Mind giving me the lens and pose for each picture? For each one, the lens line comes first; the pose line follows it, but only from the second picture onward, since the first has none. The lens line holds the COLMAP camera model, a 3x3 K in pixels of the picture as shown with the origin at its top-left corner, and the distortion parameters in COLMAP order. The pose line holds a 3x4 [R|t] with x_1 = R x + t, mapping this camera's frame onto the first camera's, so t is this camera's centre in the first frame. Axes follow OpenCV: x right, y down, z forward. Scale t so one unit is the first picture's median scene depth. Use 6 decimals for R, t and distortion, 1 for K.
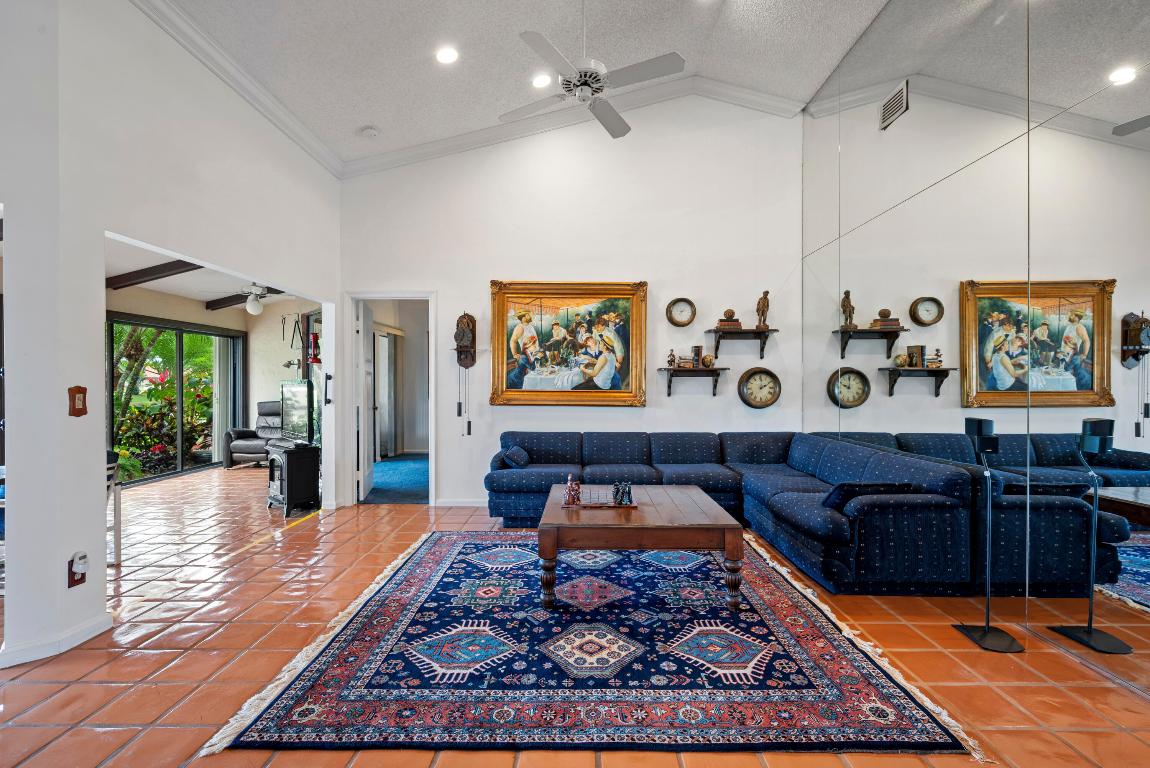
lens RADIAL K [[518.1, 0, 578.6], [0, 518.1, 384.4], [0, 0, 1]] dist [0.000985, -0.000144]
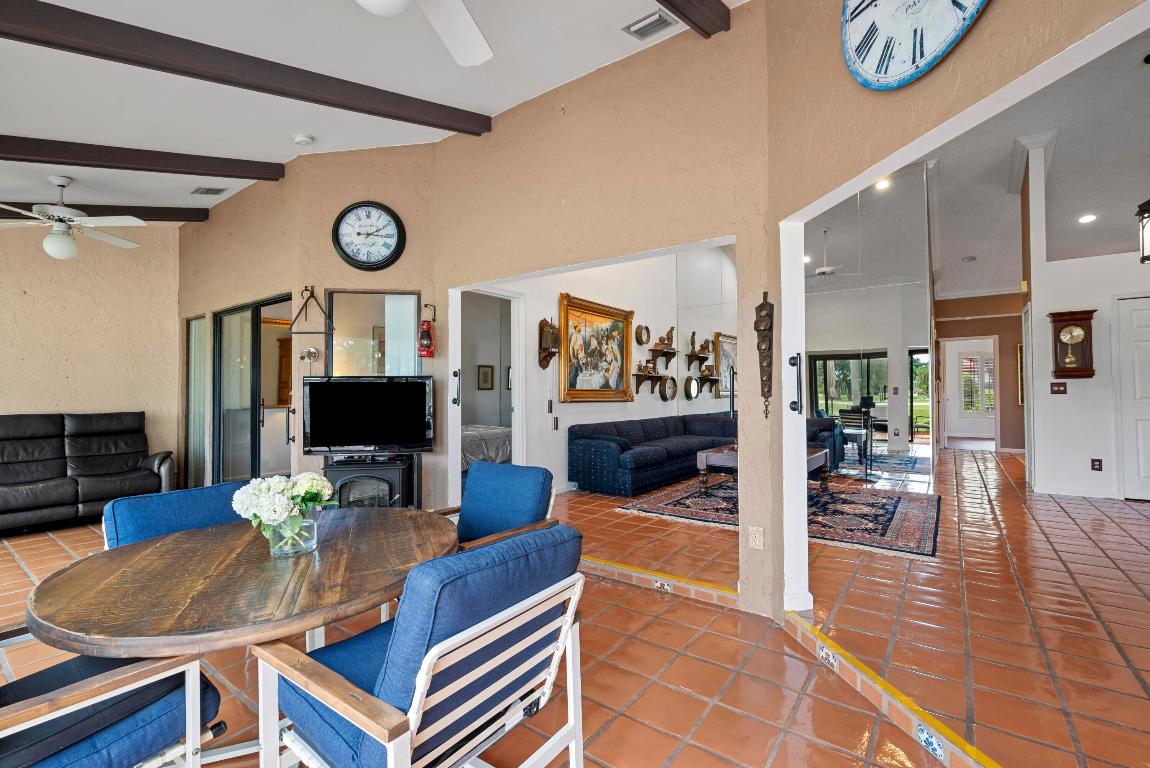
lens RADIAL K [[509.6, 0, 575.5], [0, 509.6, 382.0], [0, 0, 1]] dist [0.000574, 0.000500]
pose [[0.589680, 0.013768, 0.807520, -1.053286], [0.006986, 0.999730, -0.022146, 0.020125], [-0.807607, 0.018700, 0.589424, 0.322335]]
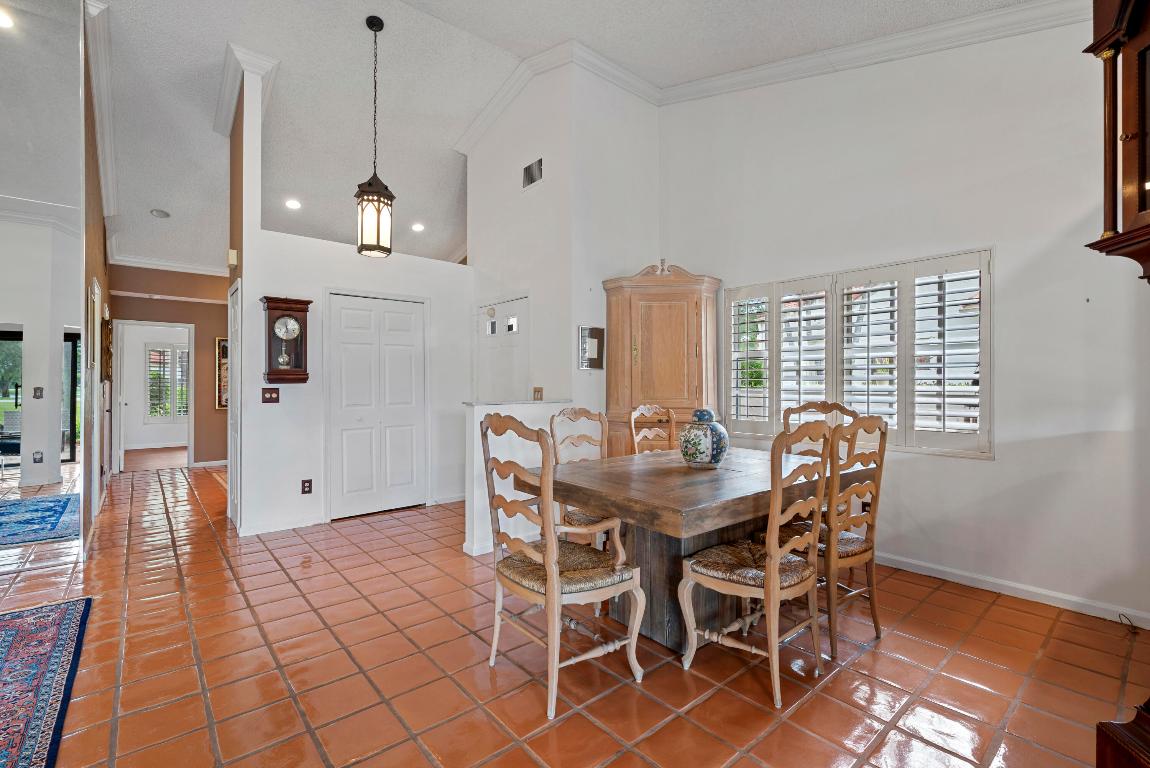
lens RADIAL K [[509.6, 0, 575.5], [0, 509.6, 382.0], [0, 0, 1]] dist [0.000574, 0.000500]
pose [[-0.653156, 0.003555, 0.757215, -0.536513], [0.002100, 0.999994, -0.002884, -0.001861], [-0.757220, -0.000293, -0.653160, 0.301056]]
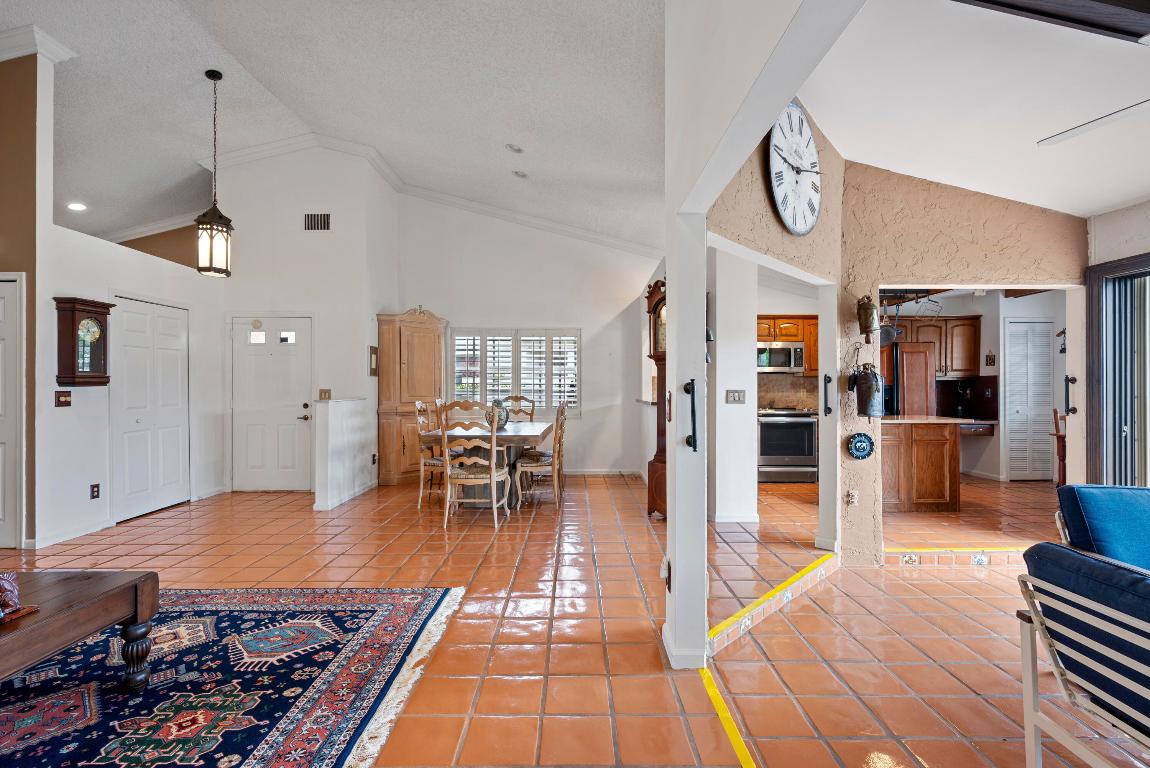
lens RADIAL K [[511.1, 0, 578.1], [0, 511.1, 386.1], [0, 0, 1]] dist [0.000520, -0.000164]
pose [[-0.999939, 0.000528, -0.011072, -0.376109], [0.000501, 0.999997, 0.002441, -0.005036], [0.011073, 0.002436, -0.999936, 0.952916]]
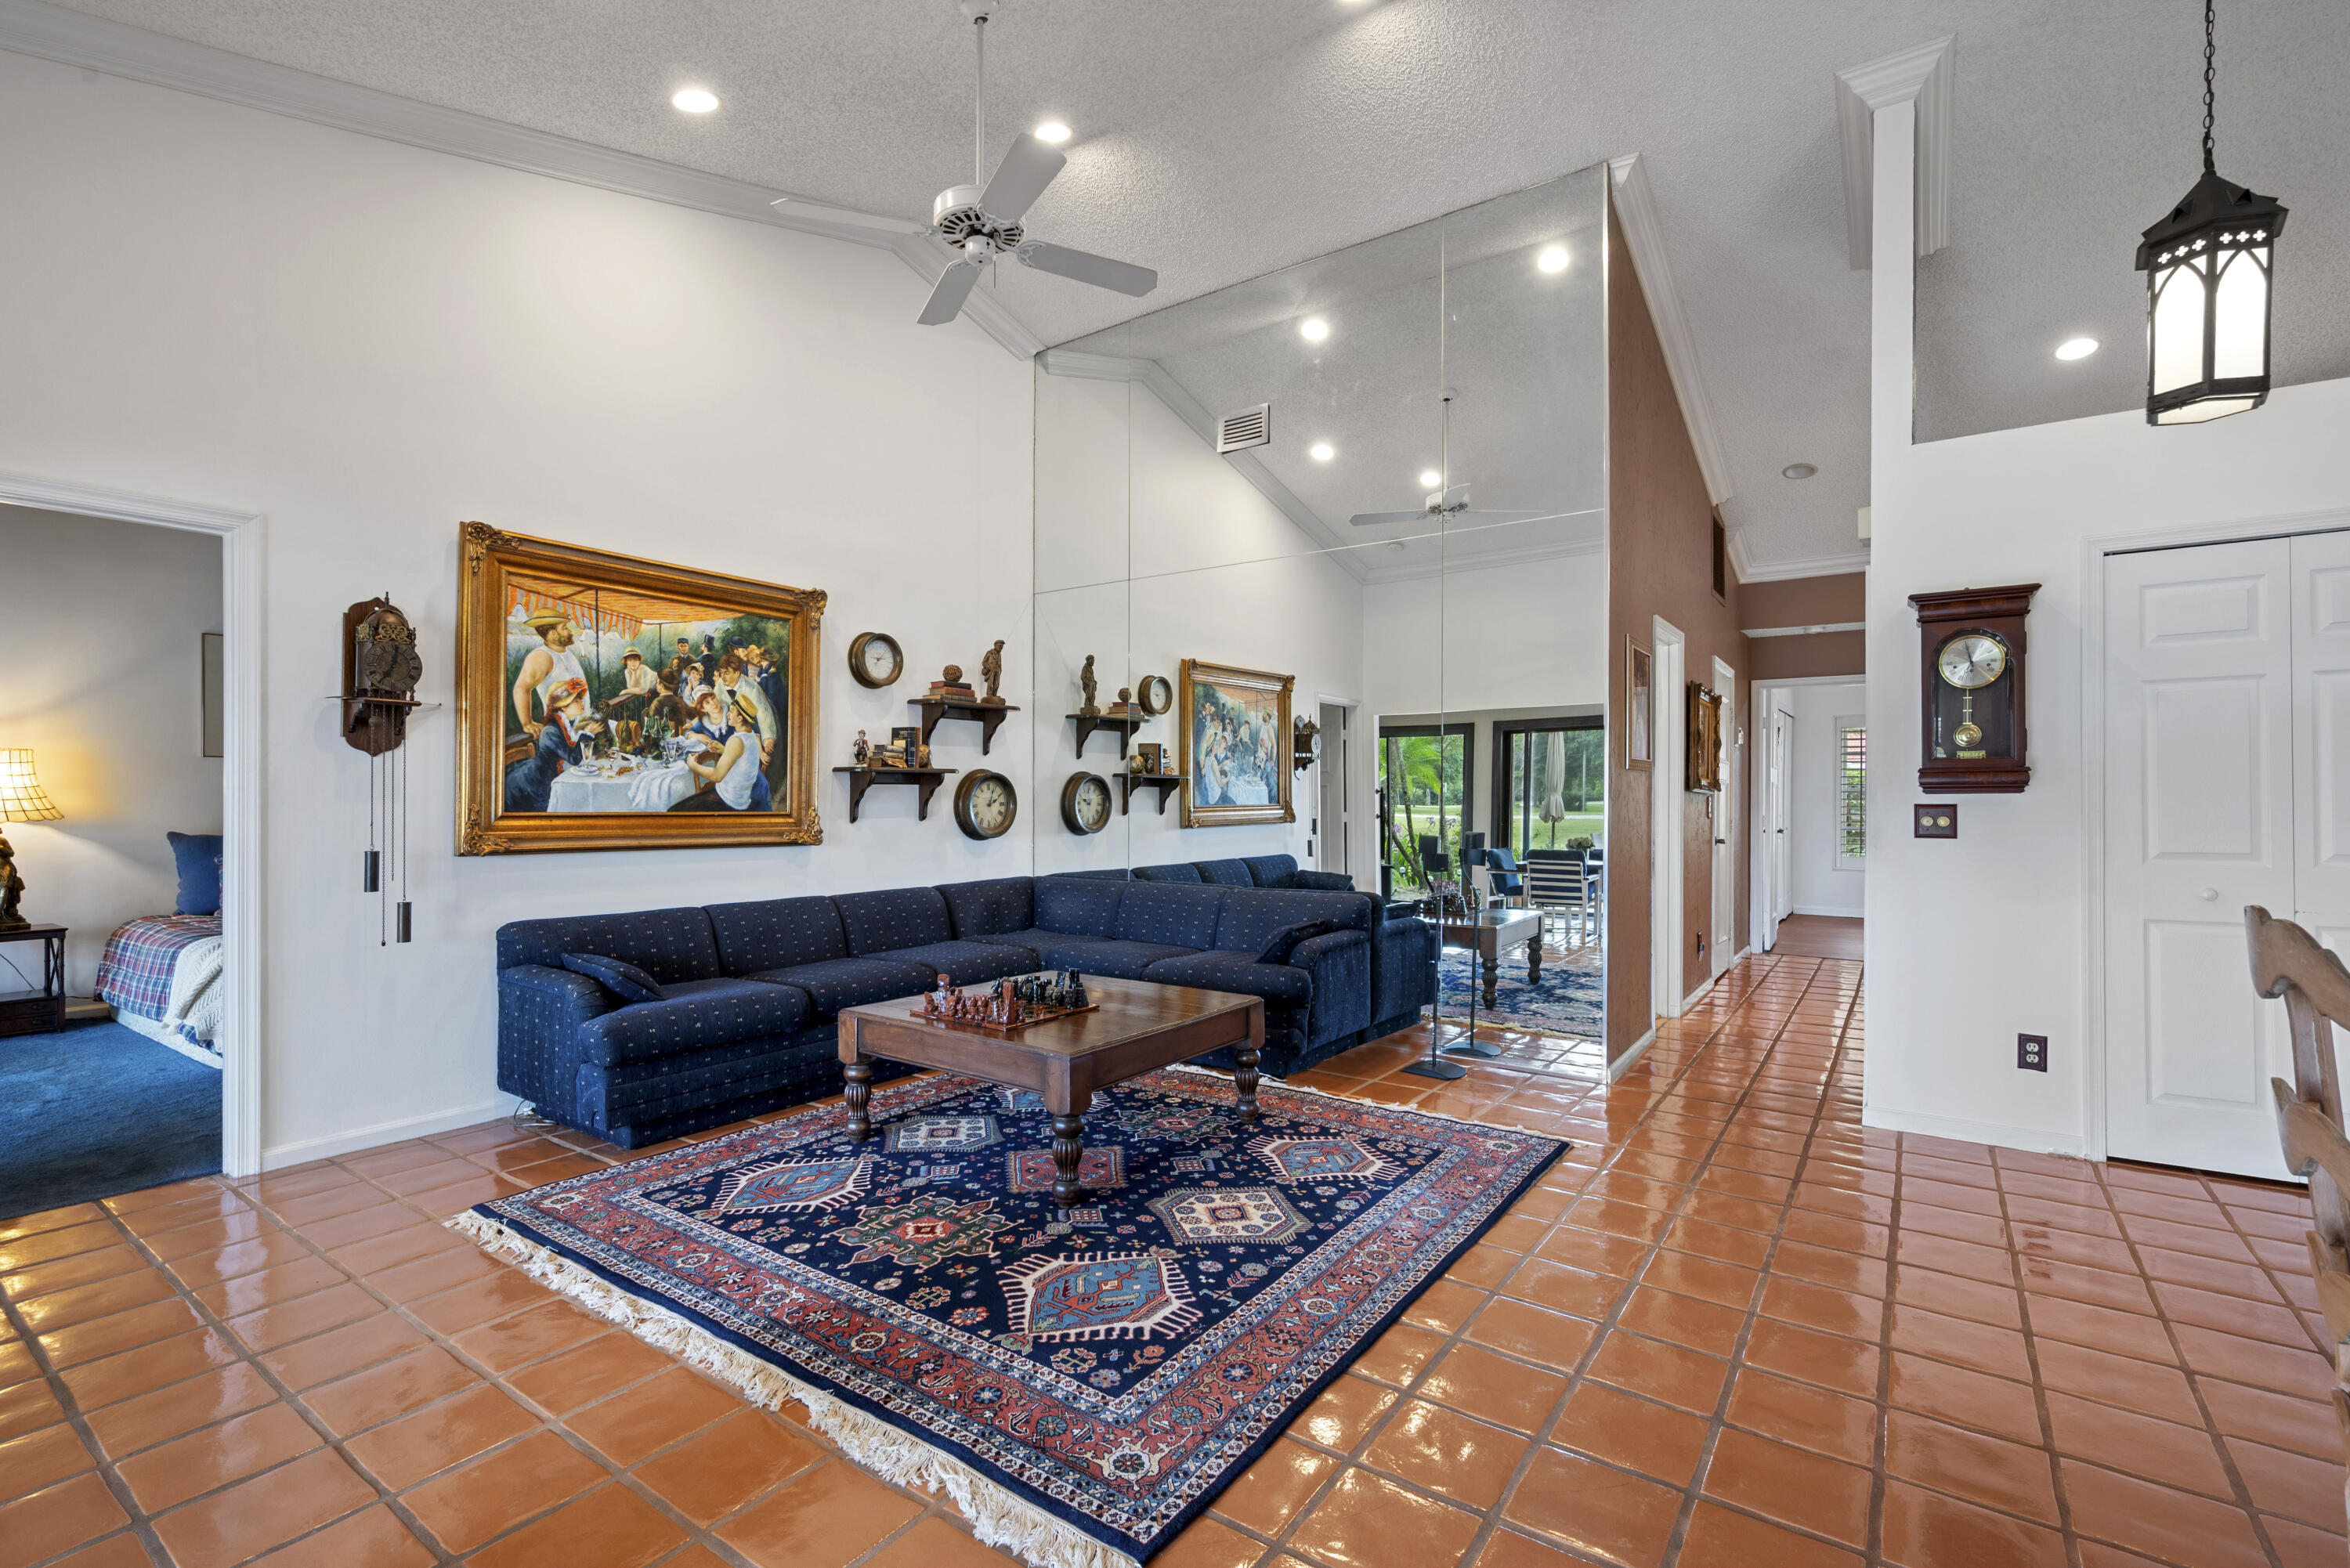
lens RADIAL K [[1048.1, 0, 1182.5], [0, 1048.1, 795.7], [0, 0, 1]] dist [0.000427, 0.000228]
pose [[0.573157, 0.000150, 0.819446, -0.492106], [0.001369, 0.999998, -0.001140, -0.001404], [-0.819444, 0.001775, 0.573156, 0.142945]]
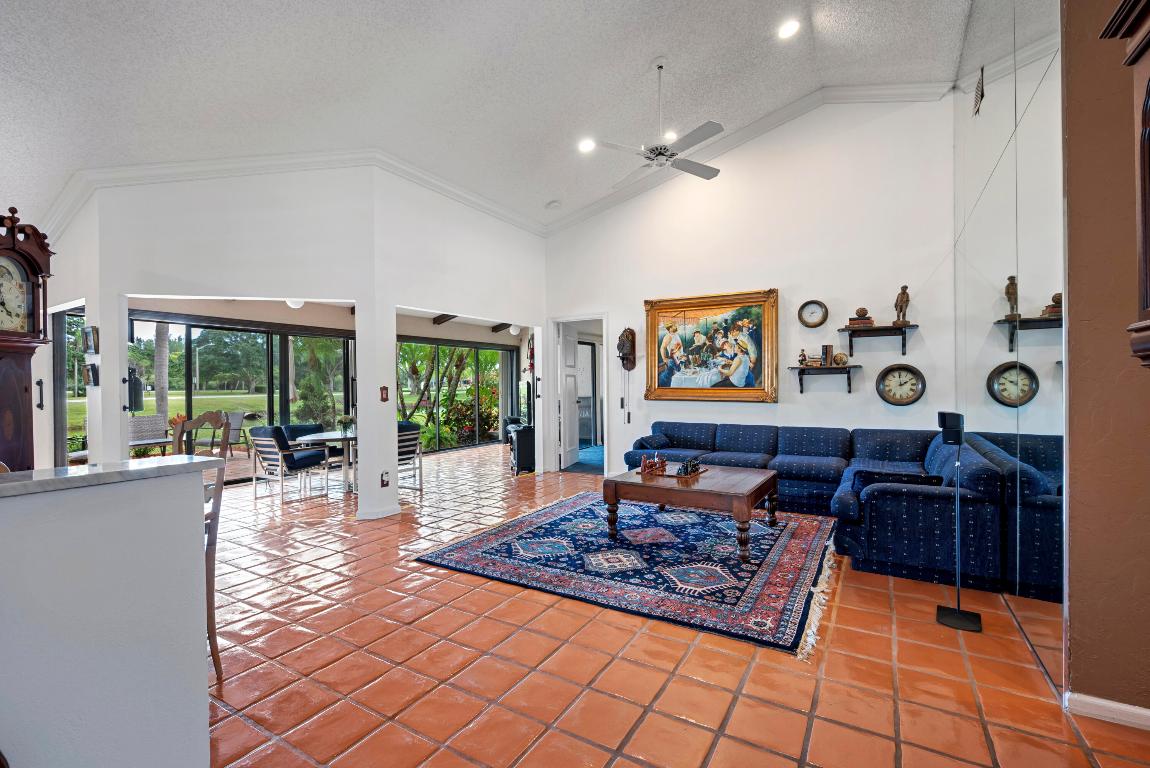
lens RADIAL K [[511.1, 0, 578.1], [0, 511.1, 386.1], [0, 0, 1]] dist [0.000520, -0.000164]
pose [[0.860724, -0.005422, -0.509044, 0.318625], [0.008258, 0.999960, 0.003313, 0.000973], [0.509006, -0.007056, 0.860734, -0.145087]]
